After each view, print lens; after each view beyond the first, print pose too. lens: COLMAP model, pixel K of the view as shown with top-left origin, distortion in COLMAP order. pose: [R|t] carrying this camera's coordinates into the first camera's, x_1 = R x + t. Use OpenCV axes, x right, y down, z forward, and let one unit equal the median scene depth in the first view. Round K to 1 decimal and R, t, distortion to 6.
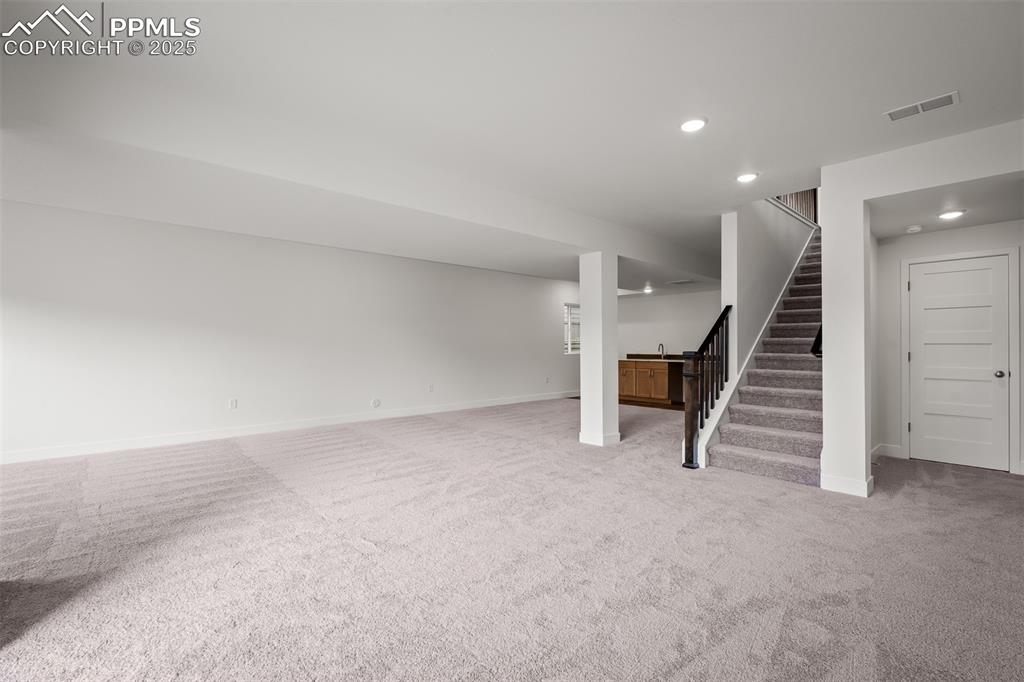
lens RADIAL K [[456.7, 0, 512.5], [0, 456.7, 342.5], [0, 0, 1]] dist [0.000029, -0.001155]
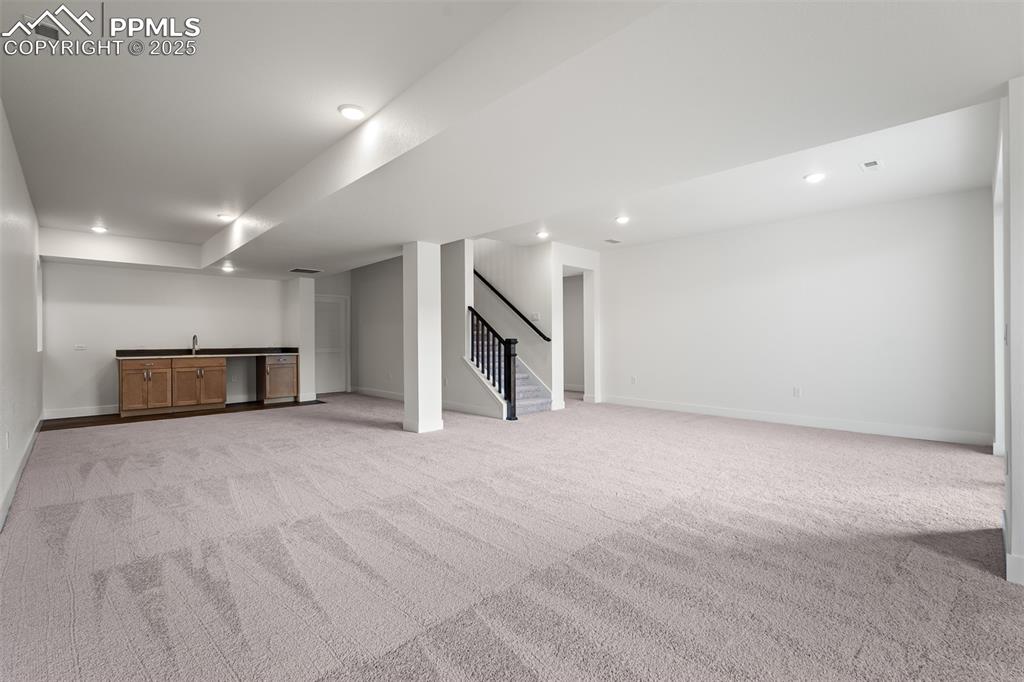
lens RADIAL K [[456.7, 0, 512.4], [0, 456.7, 340.8], [0, 0, 1]] dist [0.000029, -0.001155]
pose [[-0.028499, -0.000452, 0.999594, -0.495091], [-0.001113, 0.999999, 0.000420, 0.012093], [-0.999593, -0.001101, -0.028499, 0.496514]]
